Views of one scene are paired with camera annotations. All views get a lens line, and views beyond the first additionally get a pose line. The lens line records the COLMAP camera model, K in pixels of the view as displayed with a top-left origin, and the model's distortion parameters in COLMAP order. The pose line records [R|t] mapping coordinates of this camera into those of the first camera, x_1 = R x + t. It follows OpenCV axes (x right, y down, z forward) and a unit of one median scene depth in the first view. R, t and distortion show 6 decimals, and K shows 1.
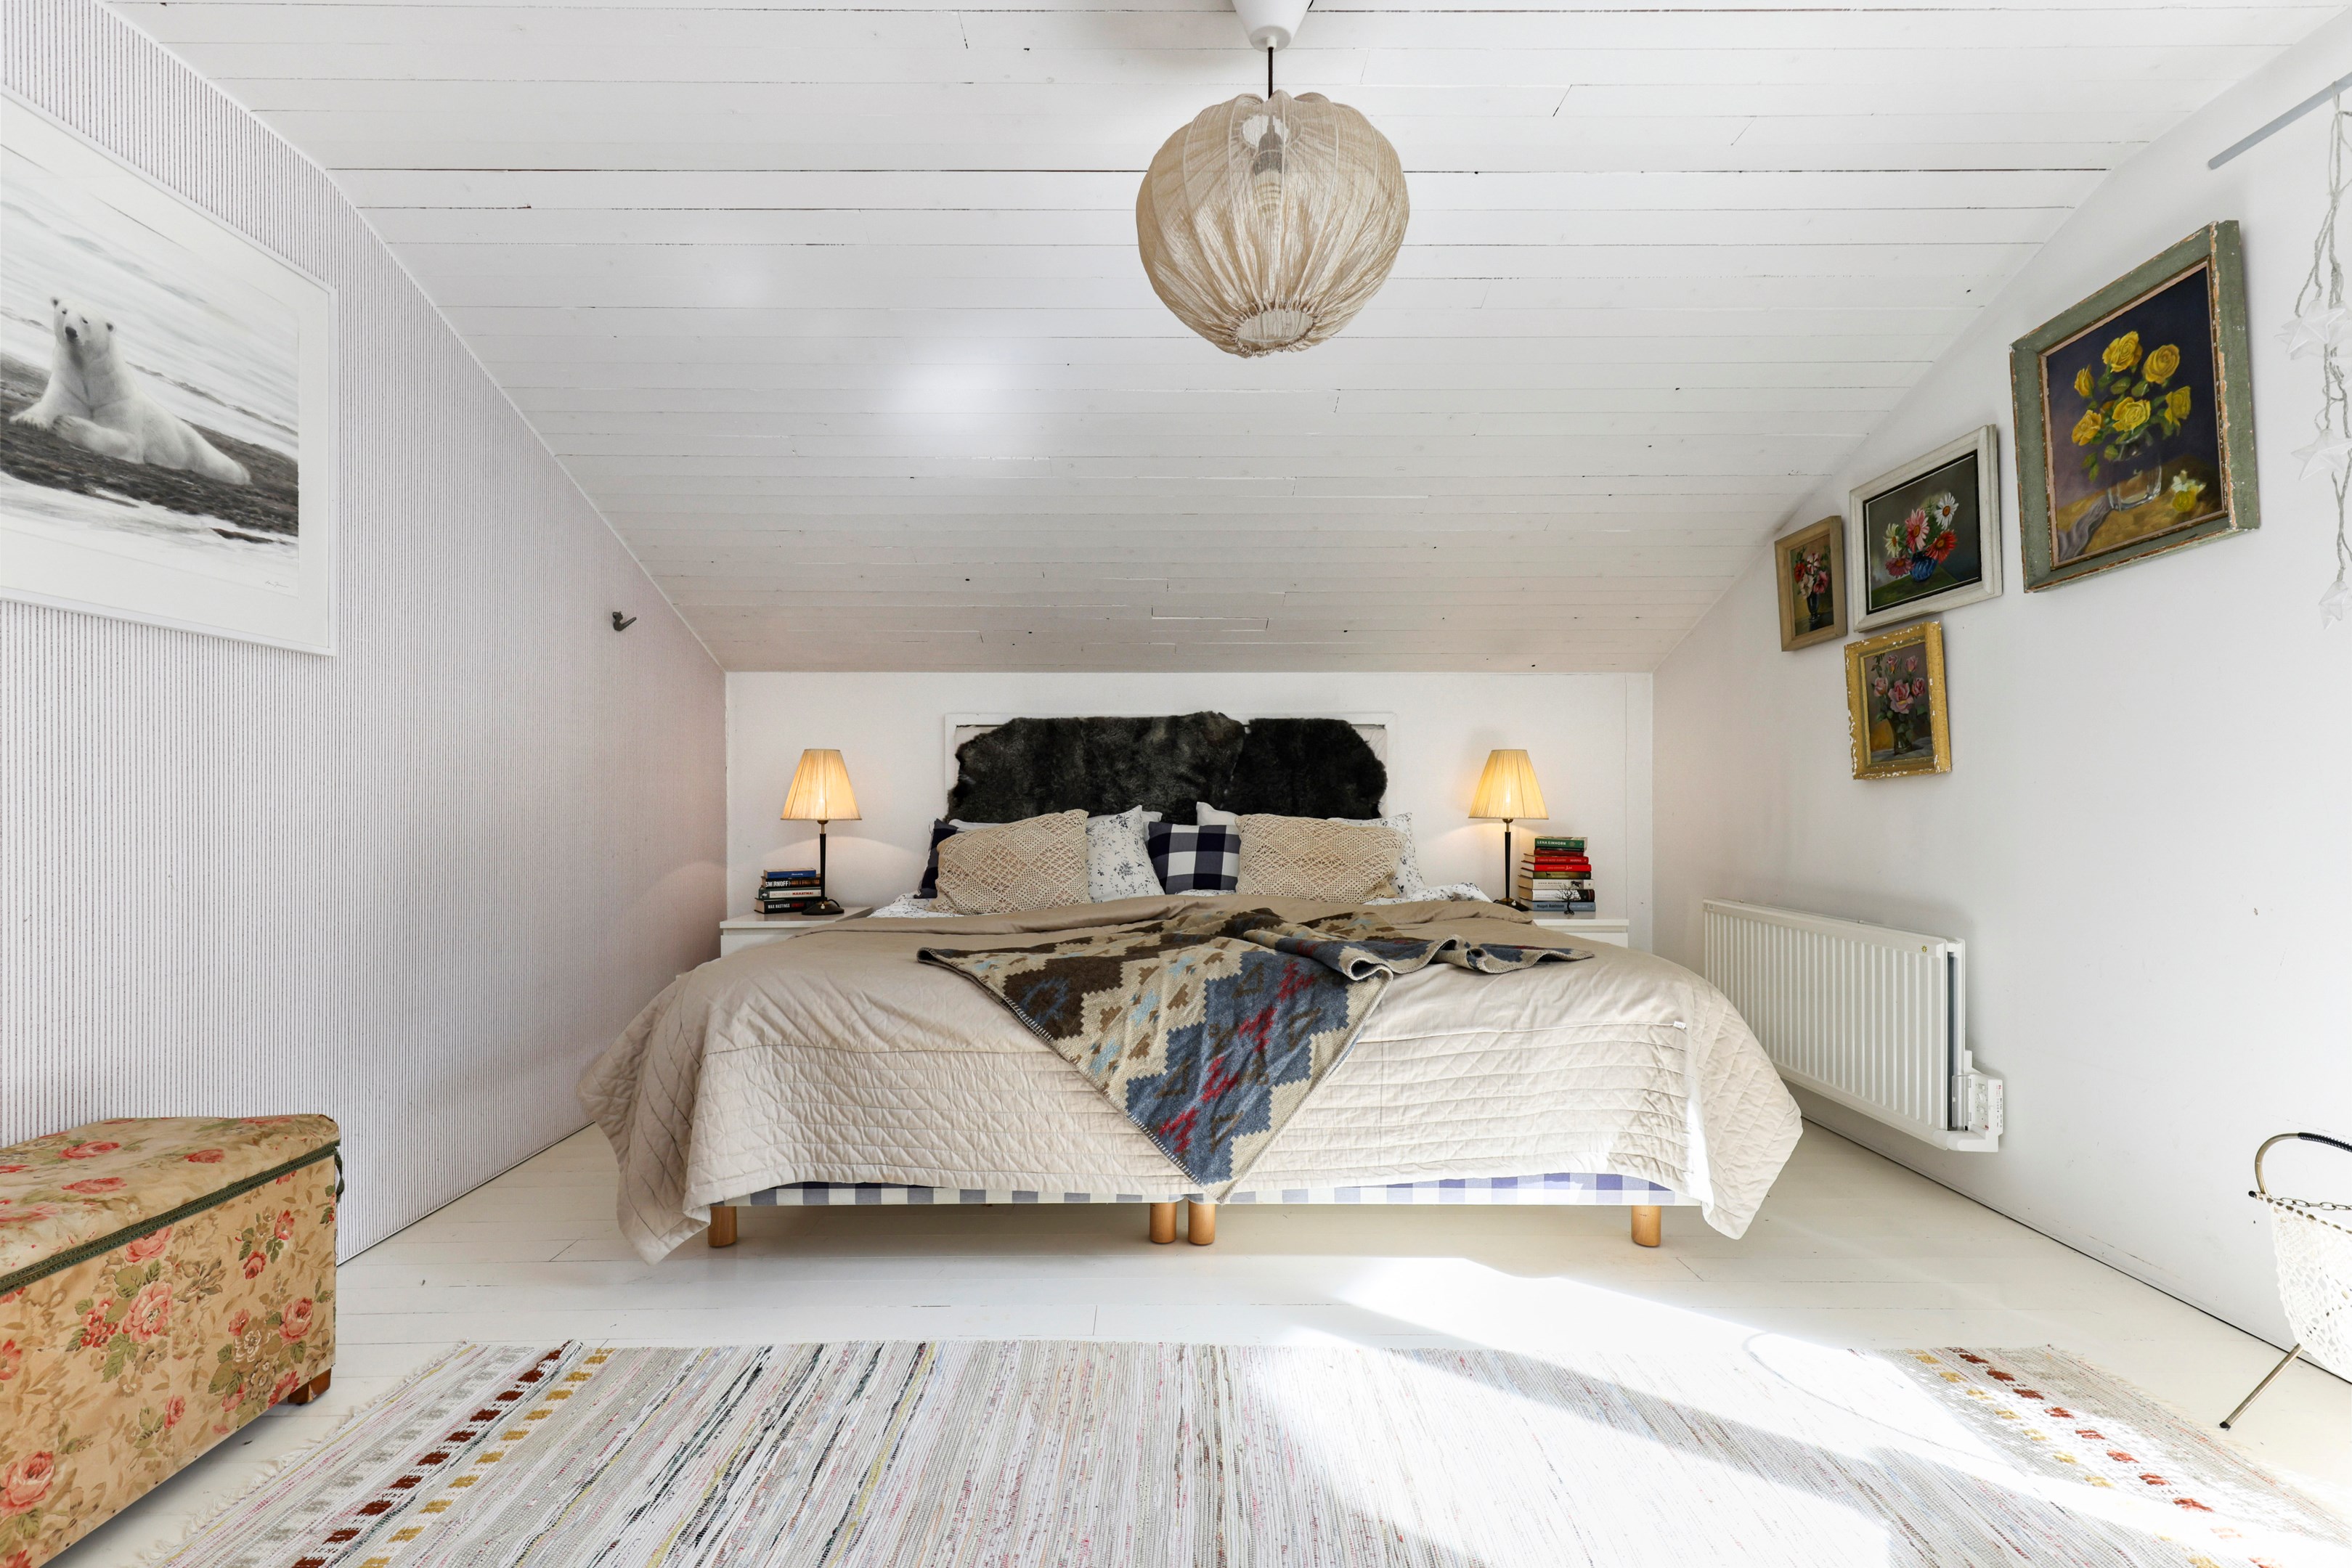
lens RADIAL K [[1063.9, 0, 1178.1], [0, 1063.9, 791.0], [0, 0, 1]] dist [0.000431, 0.001199]
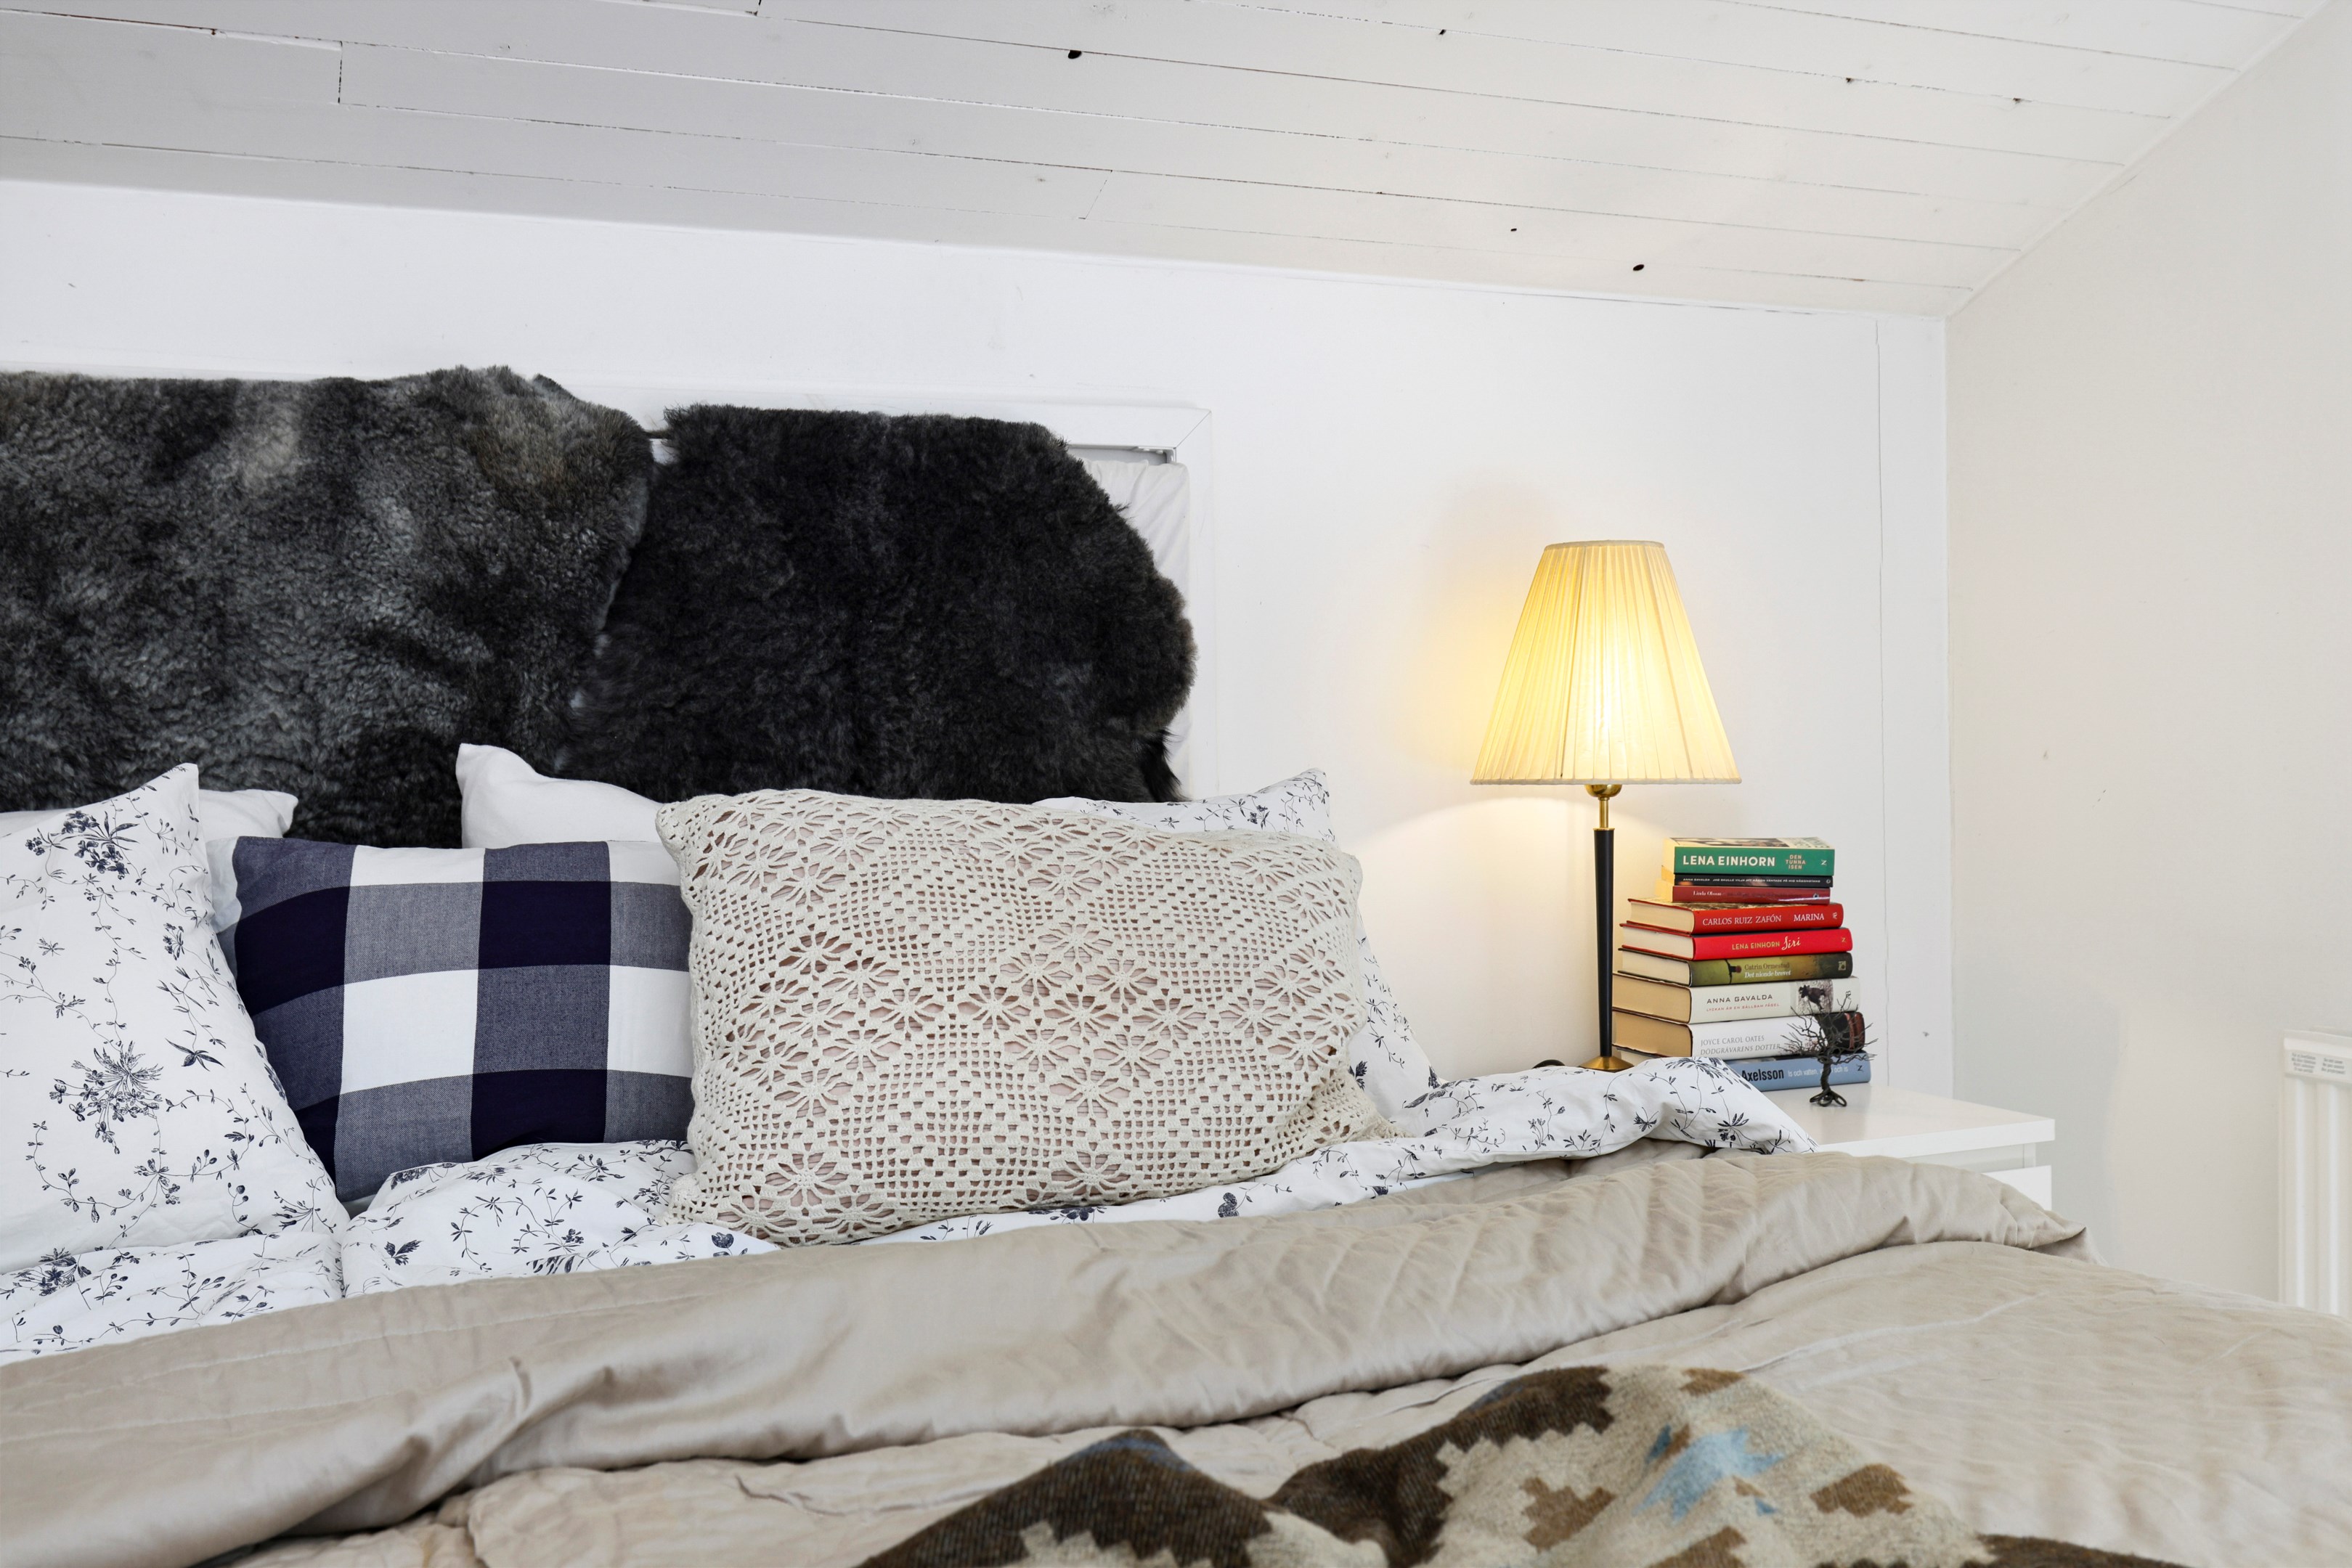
lens RADIAL K [[2021.6, 0, 1179.0], [0, 2021.6, 778.4], [0, 0, 1]] dist [-0.009272, -0.001523]
pose [[0.911410, -0.023728, 0.410814, -0.020322], [0.012623, 0.999478, 0.029723, 0.006571], [-0.411305, -0.021905, 0.911234, 0.532439]]
